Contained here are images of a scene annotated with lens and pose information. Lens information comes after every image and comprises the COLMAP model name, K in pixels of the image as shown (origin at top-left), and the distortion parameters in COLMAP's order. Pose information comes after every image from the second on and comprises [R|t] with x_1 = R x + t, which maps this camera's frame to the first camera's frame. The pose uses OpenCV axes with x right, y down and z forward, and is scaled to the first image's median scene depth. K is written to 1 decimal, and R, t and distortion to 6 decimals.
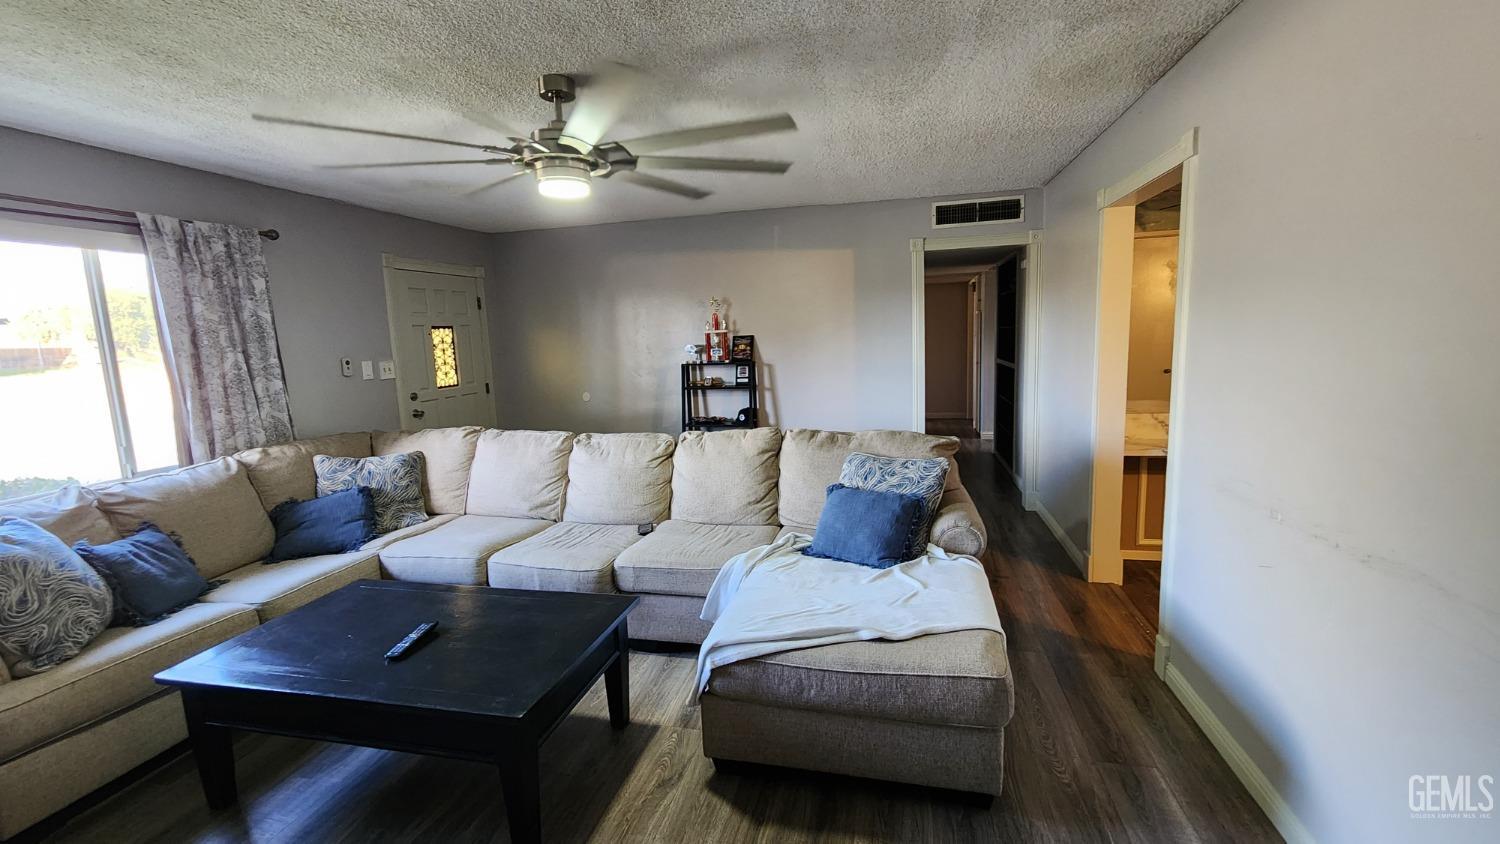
lens RADIAL K [[621.4, 0, 755.9], [0, 621.4, 423.1], [0, 0, 1]] dist [0.005514, -0.001960]
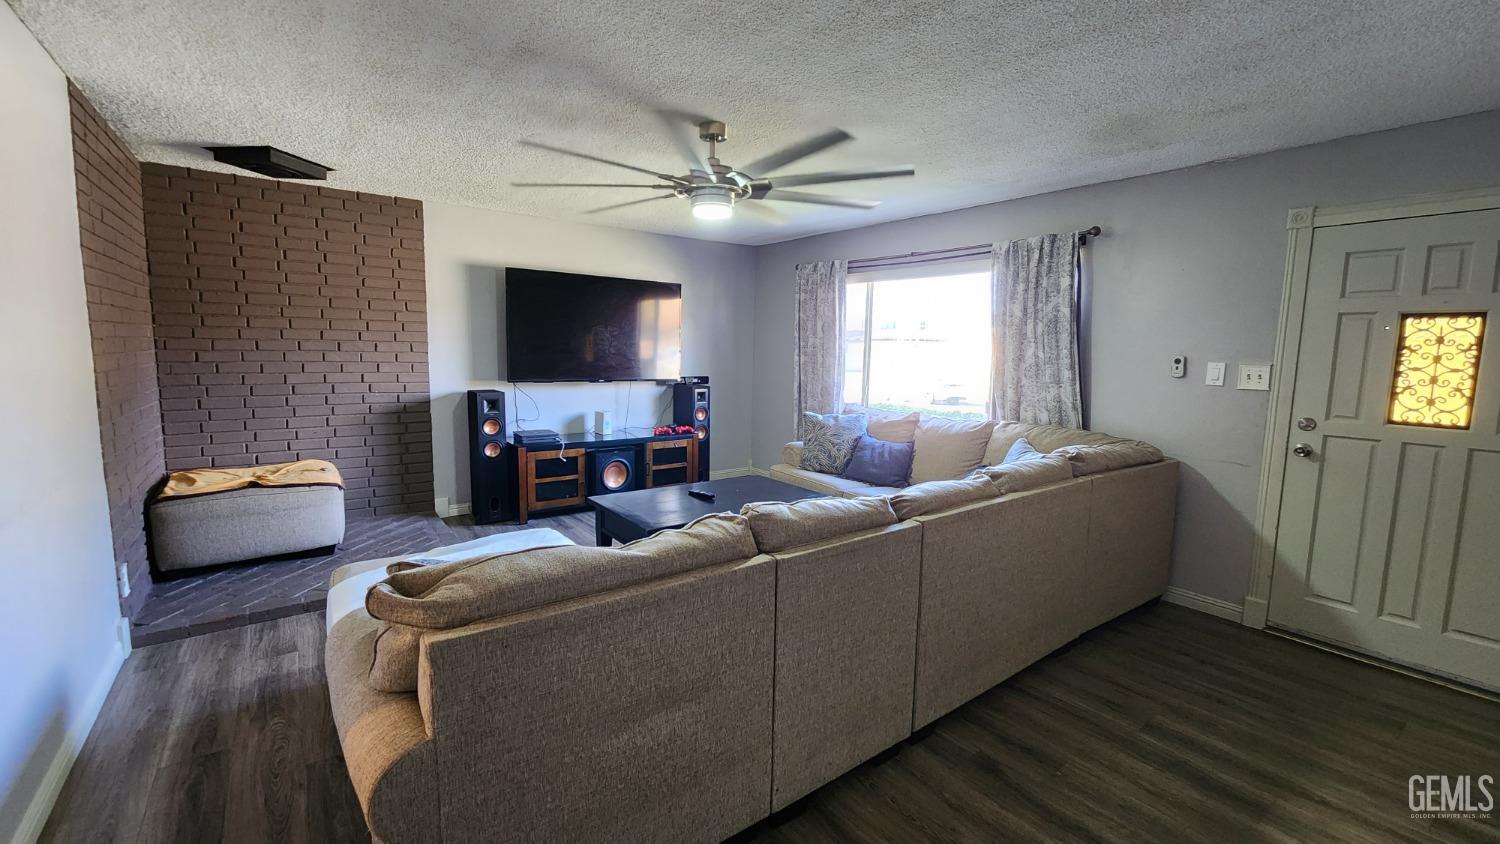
lens RADIAL K [[621.4, 0, 743.6], [0, 621.4, 415.4], [0, 0, 1]] dist [0.005514, -0.001960]
pose [[-0.653367, 0.110089, -0.748994, 0.297295], [-0.106284, 0.966232, 0.234733, -0.132543], [0.749543, 0.232973, -0.619604, 0.903585]]
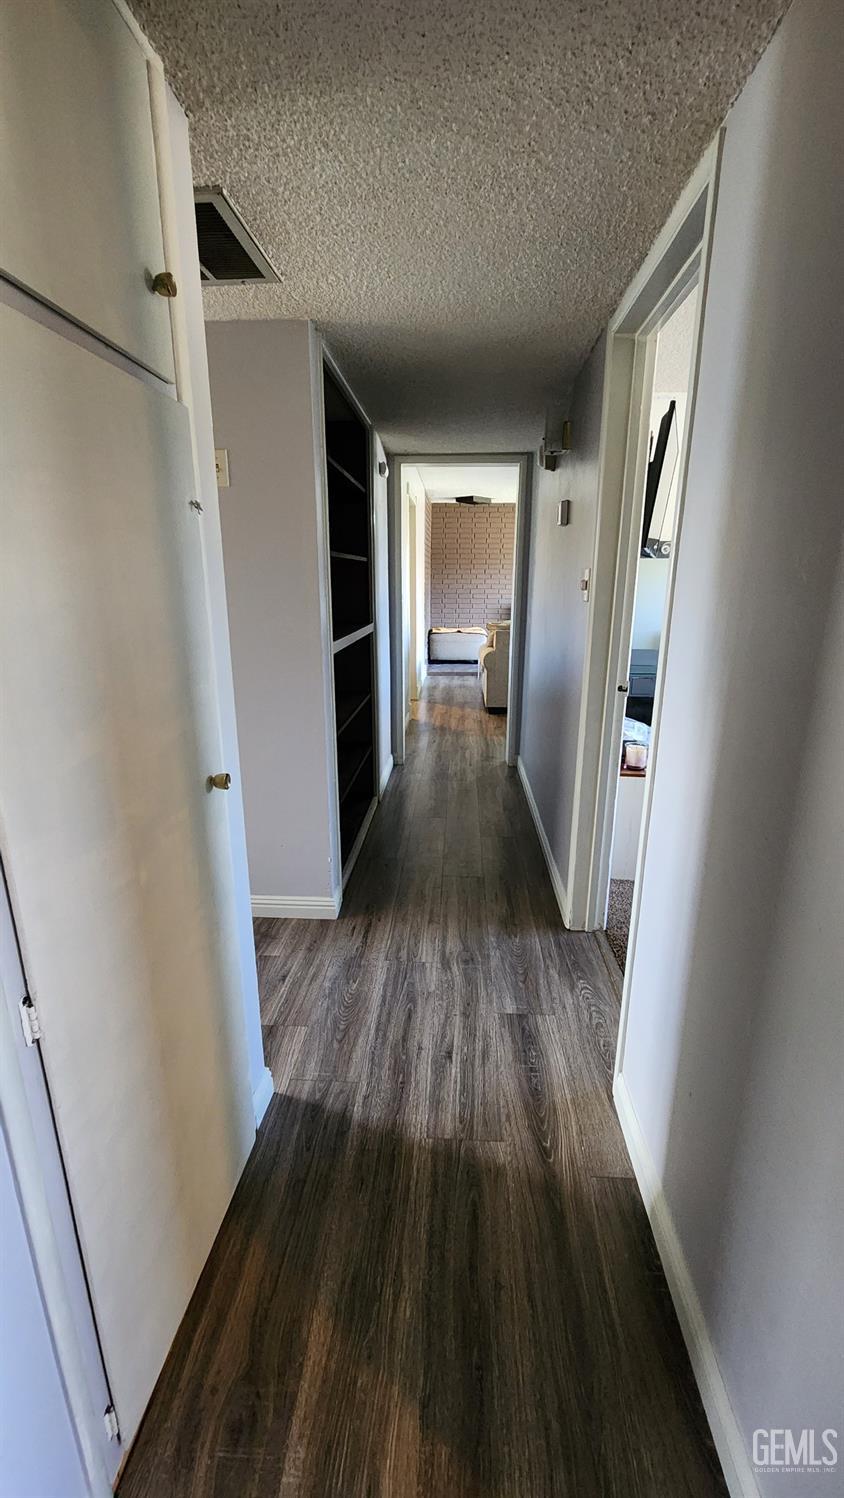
lens RADIAL K [[616.8, 0, 424.0], [0, 616.8, 748.9], [0, 0, 1]] dist [0.008667, -0.001701]
pose [[-0.985294, 0.083524, -0.149060, 0.526596], [0.015575, 0.912652, 0.408441, -0.252422], [0.170155, 0.400113, -0.900532, 1.774935]]
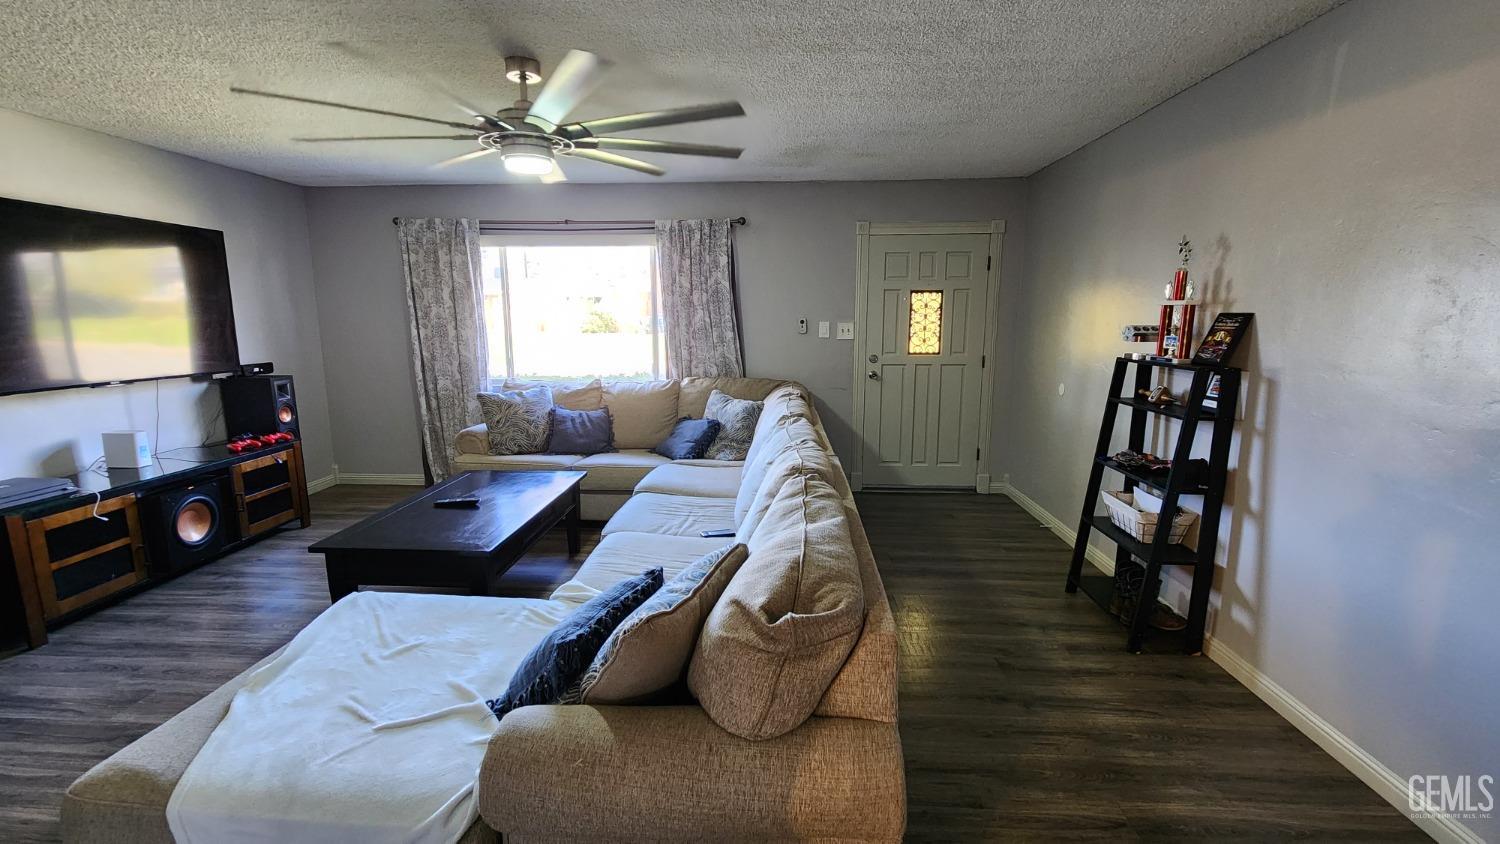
lens RADIAL K [[621.4, 0, 753.7], [0, 621.4, 419.7], [0, 0, 1]] dist [0.005514, -0.001960]
pose [[0.169474, 0.205677, -0.963834, 0.413970], [-0.148947, 0.972092, 0.181250, -0.095965], [0.974214, 0.112843, 0.195379, 0.576650]]
